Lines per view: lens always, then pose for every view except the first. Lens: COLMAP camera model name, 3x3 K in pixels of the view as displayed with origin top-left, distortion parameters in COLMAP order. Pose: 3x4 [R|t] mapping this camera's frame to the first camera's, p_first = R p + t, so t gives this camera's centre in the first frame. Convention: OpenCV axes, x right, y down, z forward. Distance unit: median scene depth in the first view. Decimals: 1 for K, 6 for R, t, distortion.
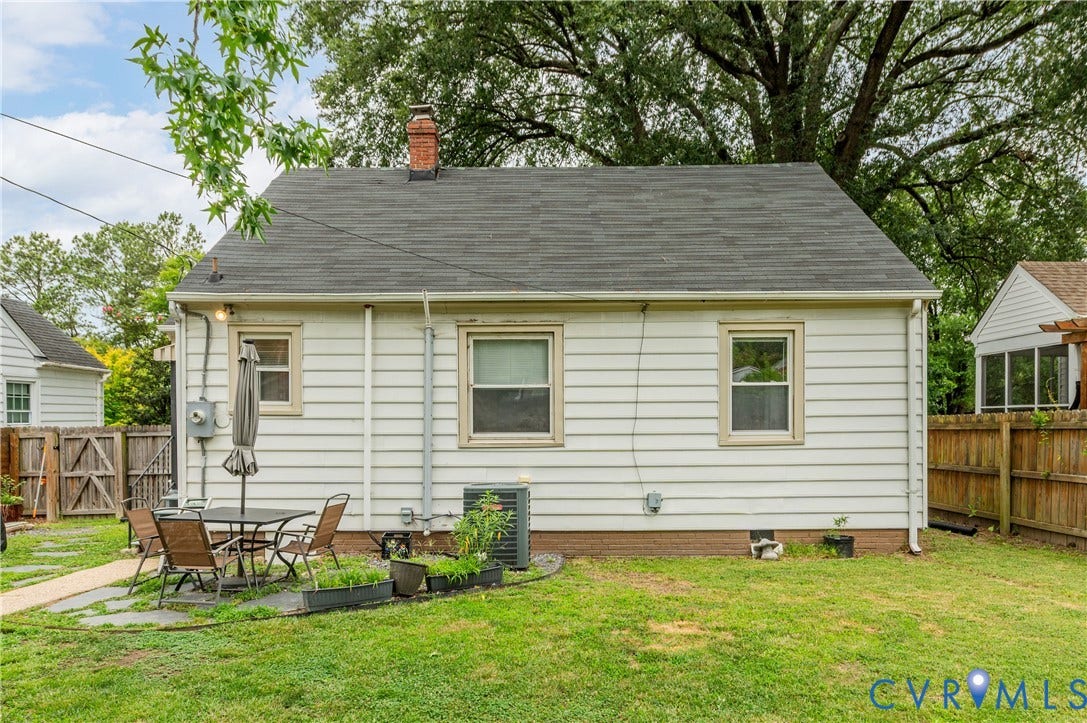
lens RADIAL K [[624.9, 0, 544.2], [0, 624.9, 411.6], [0, 0, 1]] dist [0.004005, 0.000569]
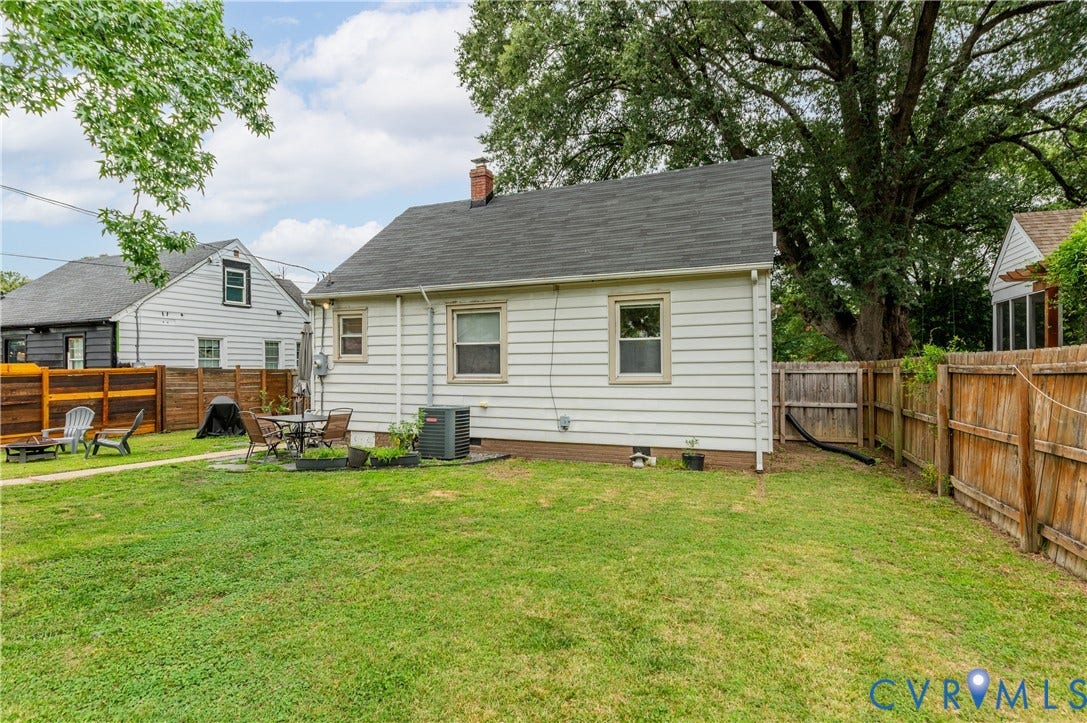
lens RADIAL K [[476.4, 0, 540.7], [0, 476.4, 354.1], [0, 0, 1]] dist [0.004051, -0.000019]
pose [[0.939272, -0.008254, -0.343075, 0.498359], [0.006319, 0.999957, -0.006757, -0.005538], [0.343116, 0.004179, 0.939284, -0.048750]]
